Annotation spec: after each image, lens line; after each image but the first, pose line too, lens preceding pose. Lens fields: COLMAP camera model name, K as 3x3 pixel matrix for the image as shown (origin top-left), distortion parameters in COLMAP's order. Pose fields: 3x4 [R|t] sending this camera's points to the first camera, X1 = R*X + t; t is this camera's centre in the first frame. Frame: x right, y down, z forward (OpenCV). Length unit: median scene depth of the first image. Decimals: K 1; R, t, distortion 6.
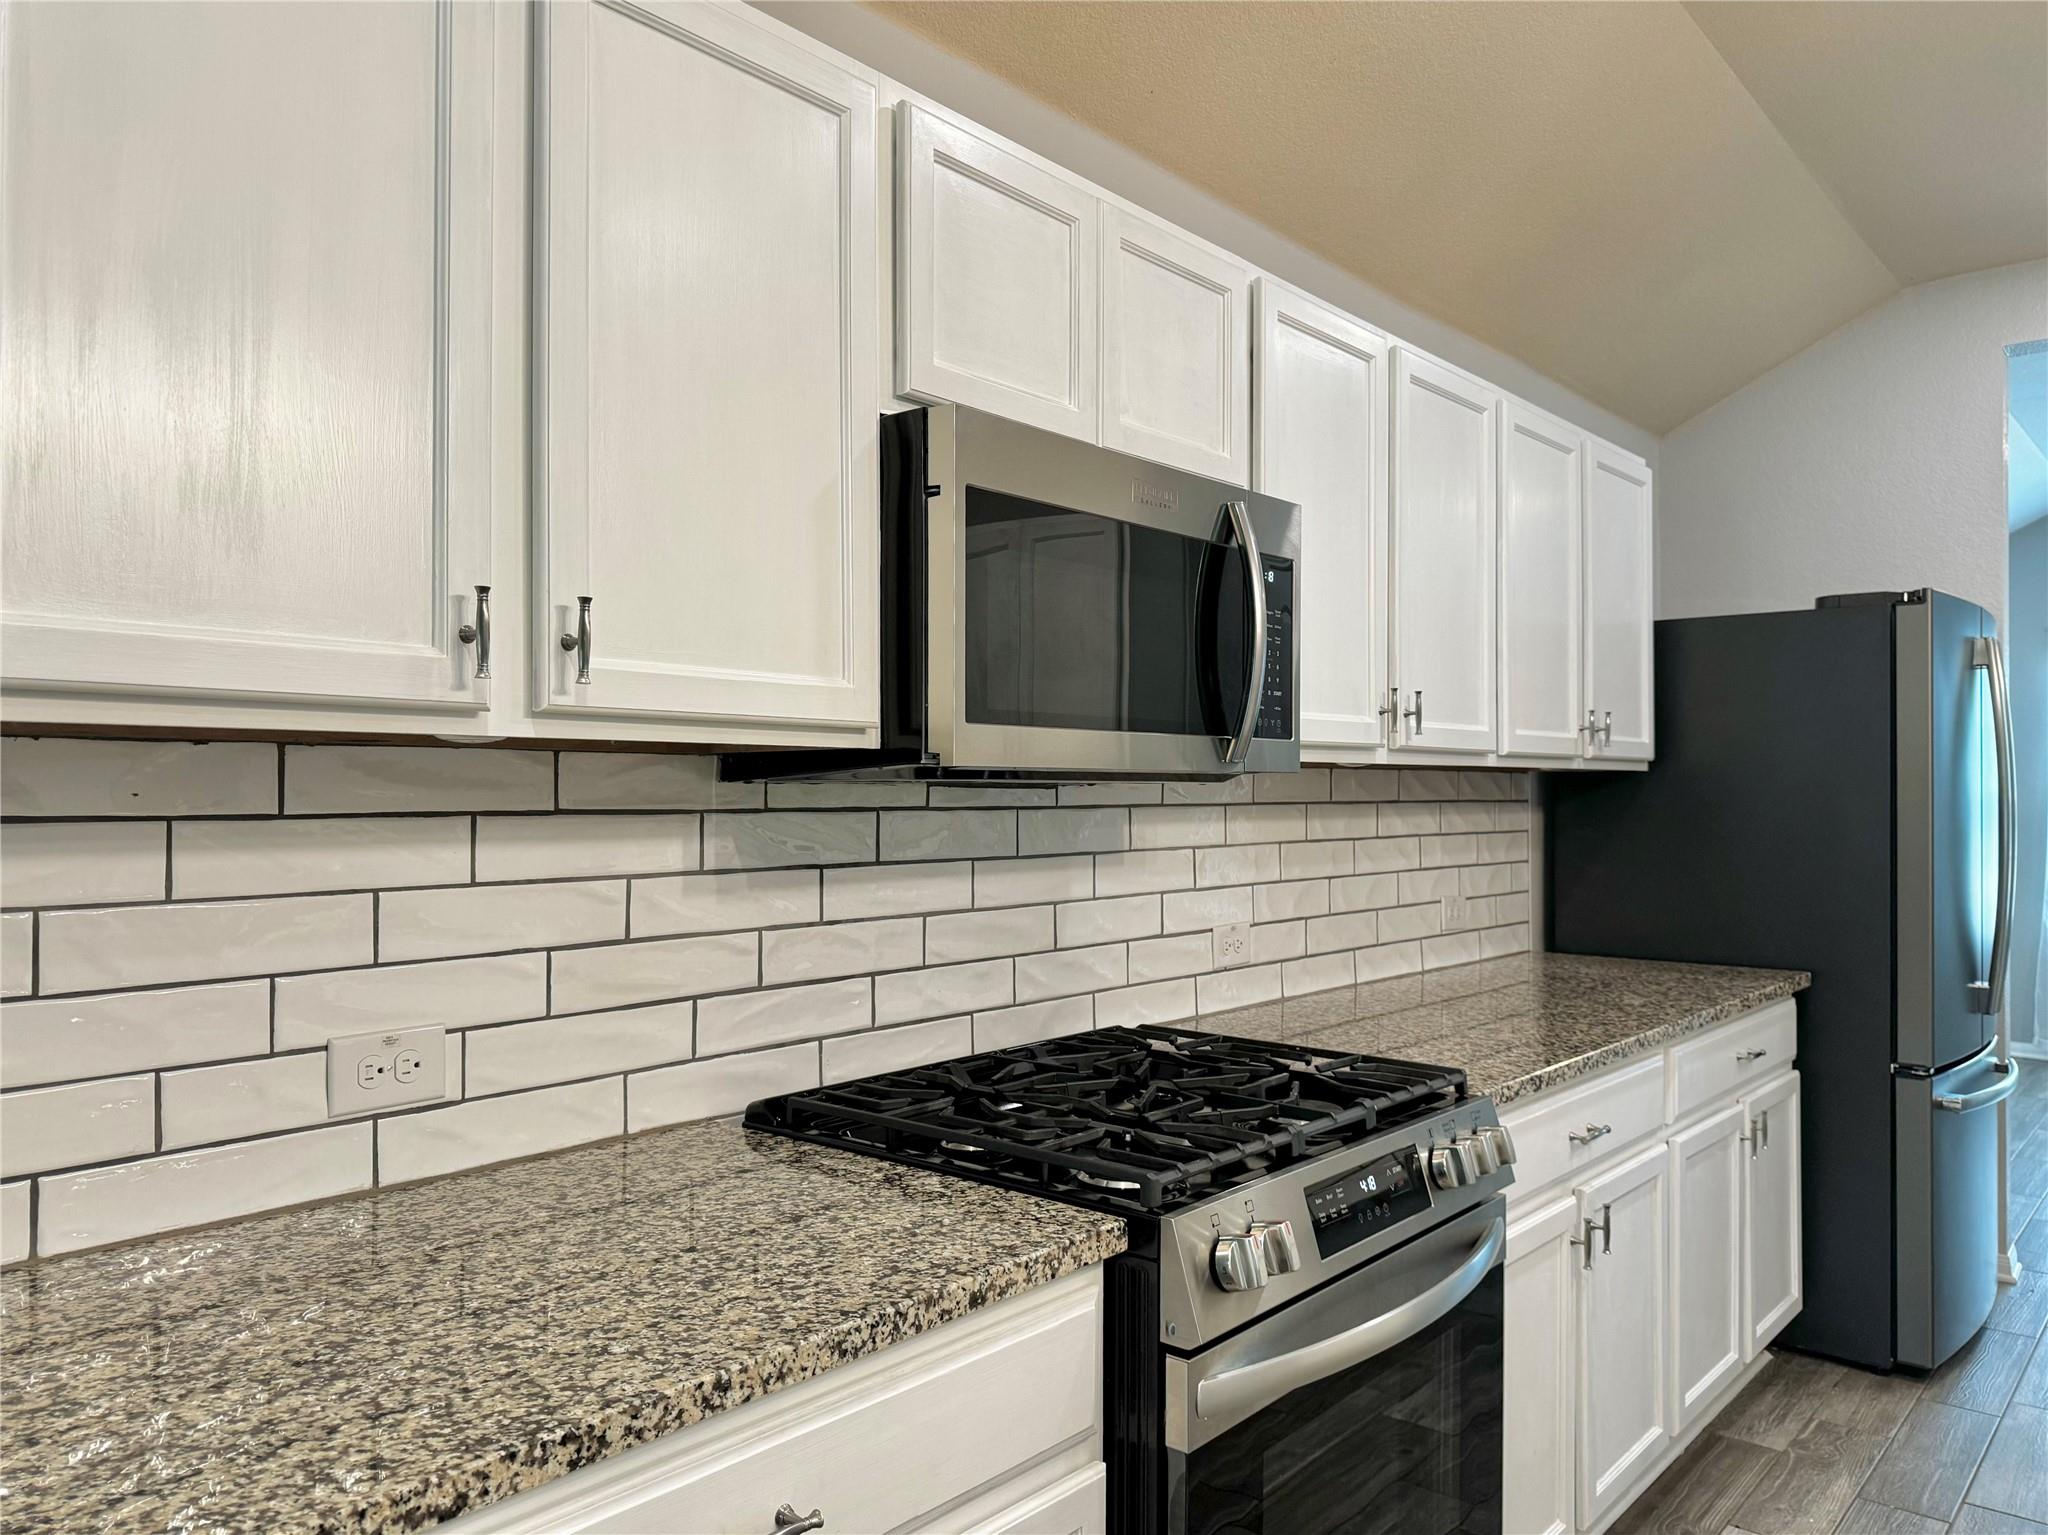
lens RADIAL K [[1489.4, 0, 1026.6], [0, 1489.4, 778.3], [0, 0, 1]] dist [0.106743, -0.001714]
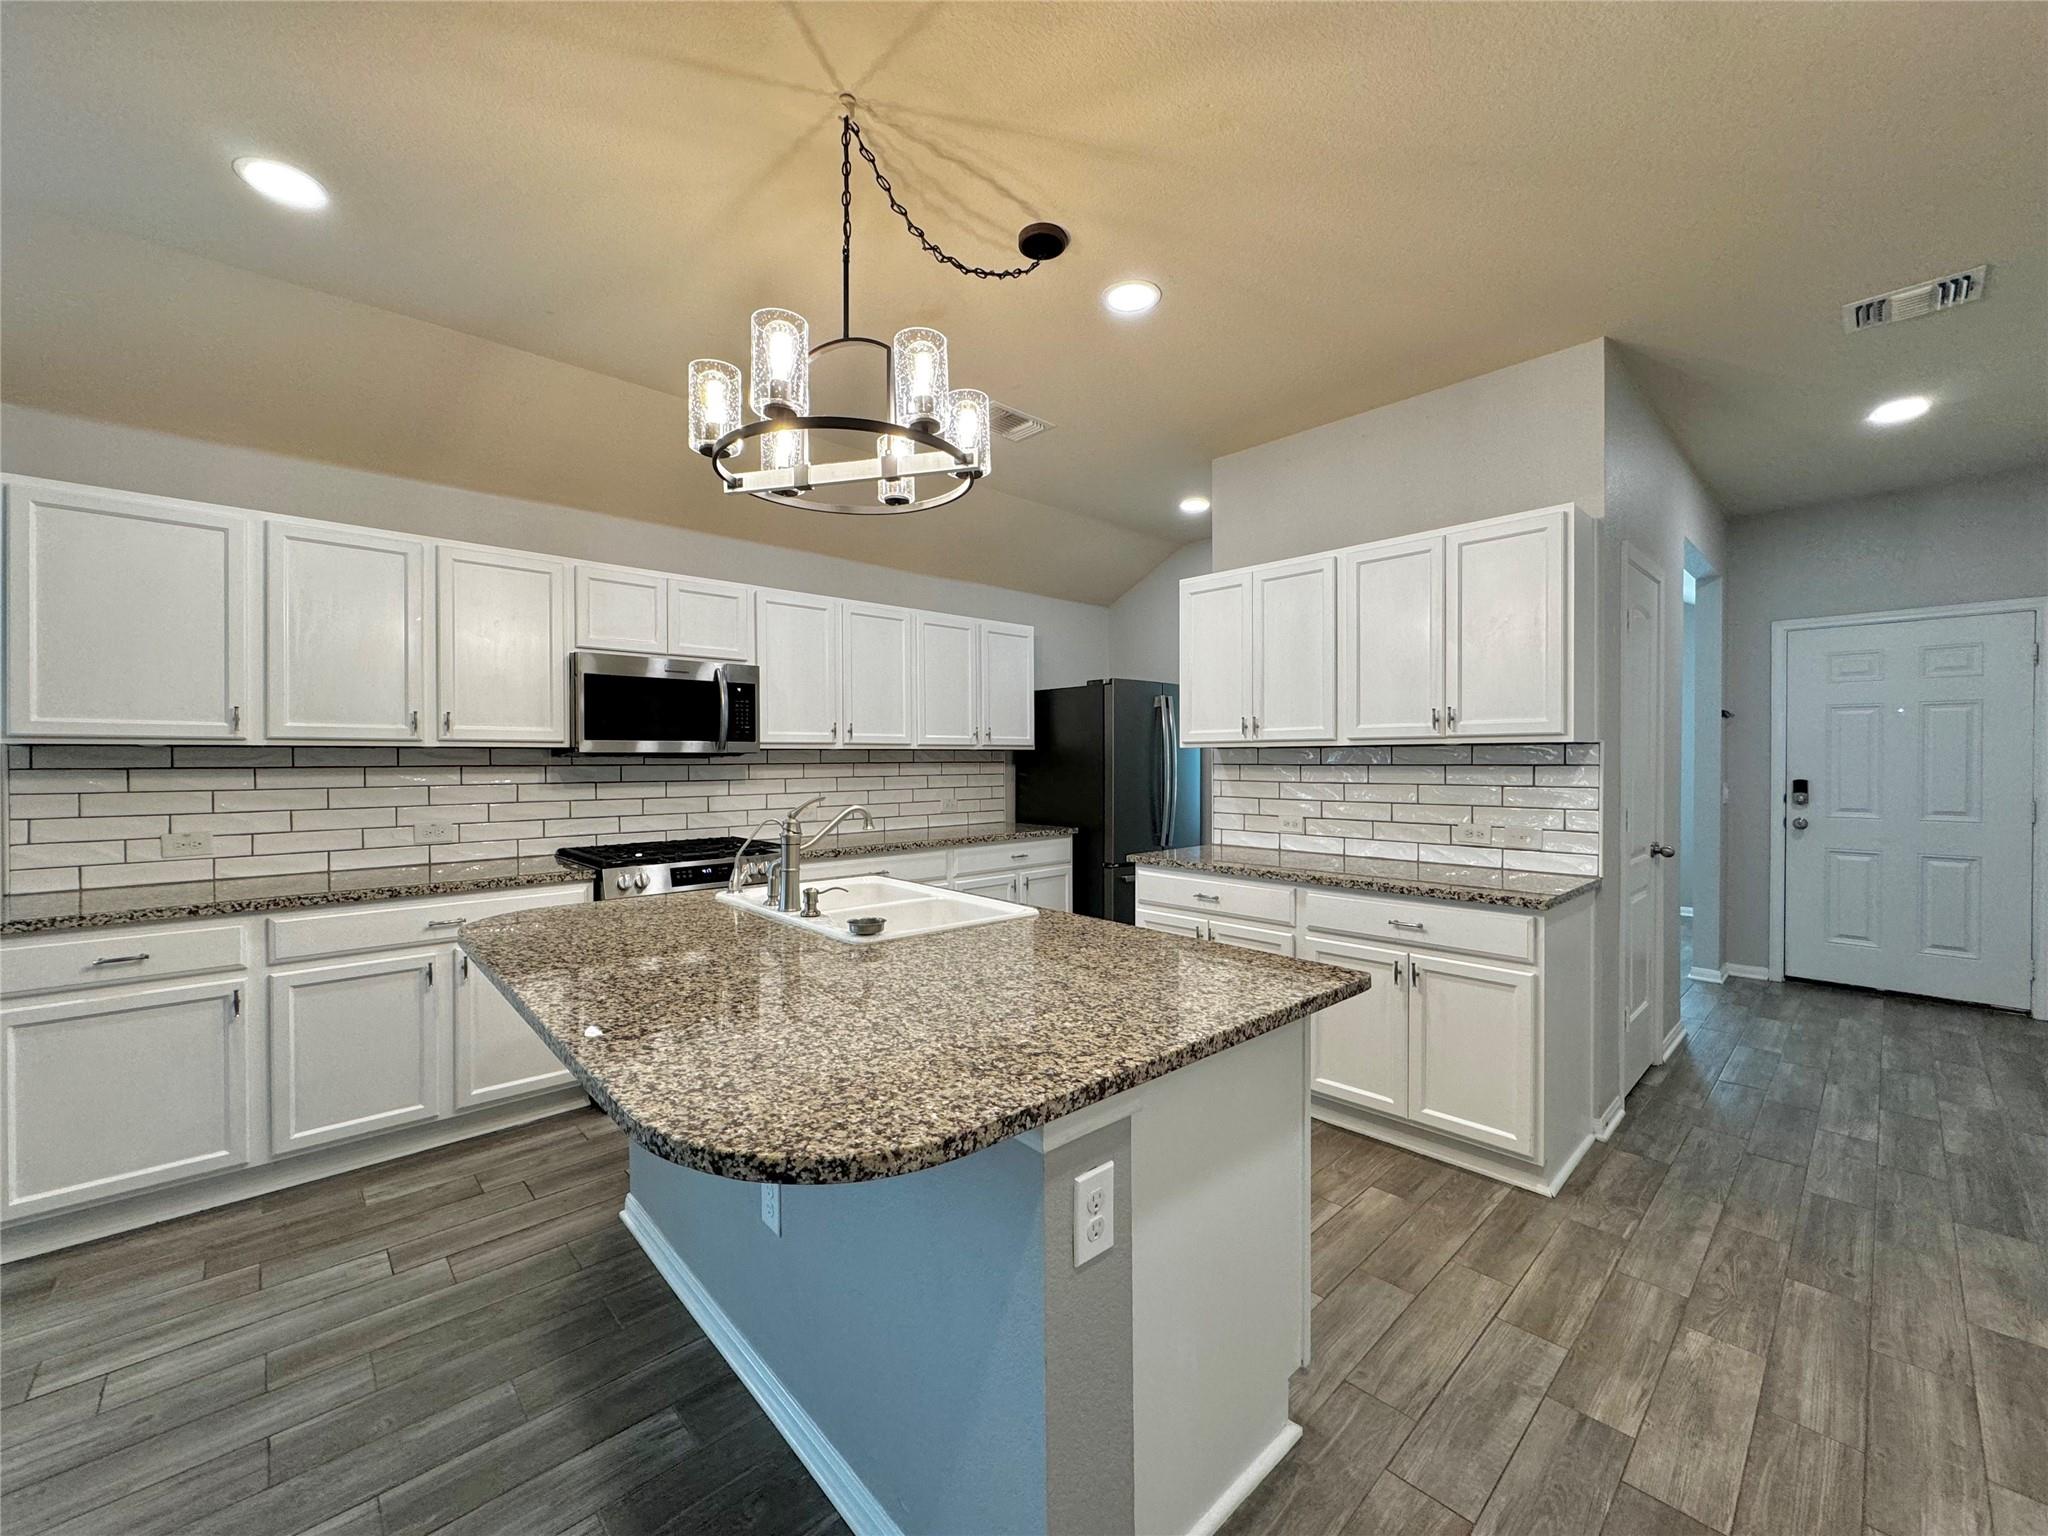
lens RADIAL K [[823.5, 0, 1017.7], [0, 823.5, 767.1], [0, 0, 1]] dist [-0.000196, 0.000083]
pose [[0.993518, -0.005655, -0.113532, 0.957769], [0.007582, 0.999834, 0.016552, 0.001863], [0.113420, -0.017306, 0.993396, -0.666970]]
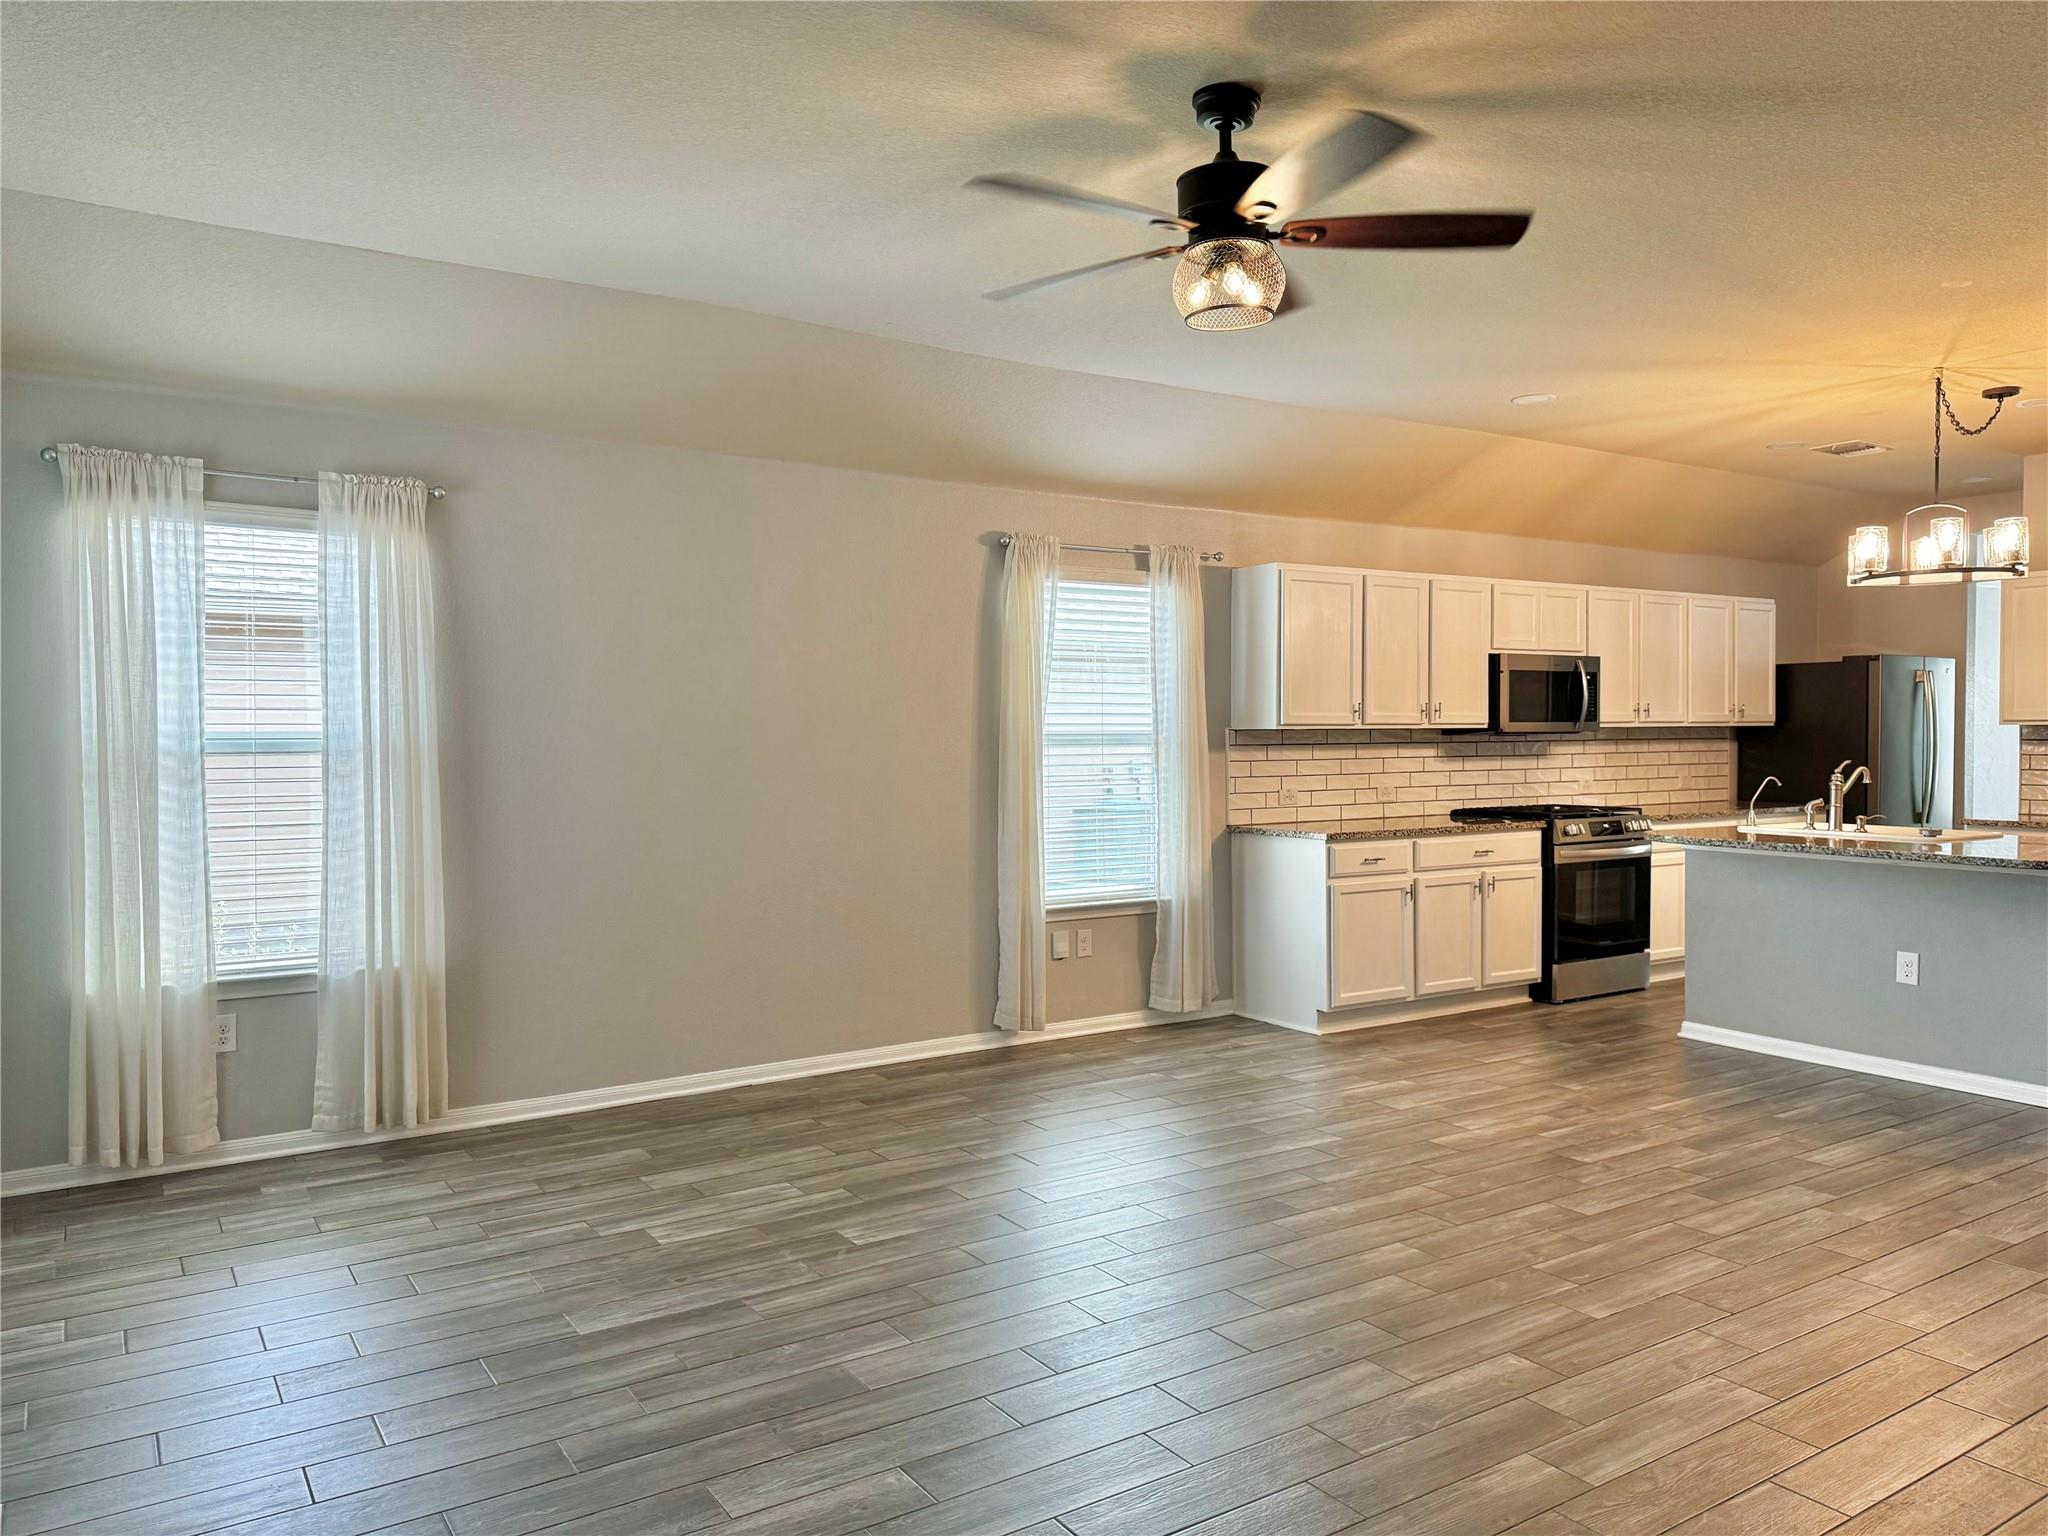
lens RADIAL K [[1433.4, 0, 1019.7], [0, 1433.4, 759.8], [0, 0, 1]] dist [0.041932, -0.003230]
pose [[0.957901, -0.003637, -0.287076, -0.165570], [0.010950, 0.999655, 0.023873, -0.034065], [0.286890, -0.026011, 0.957610, -2.885575]]
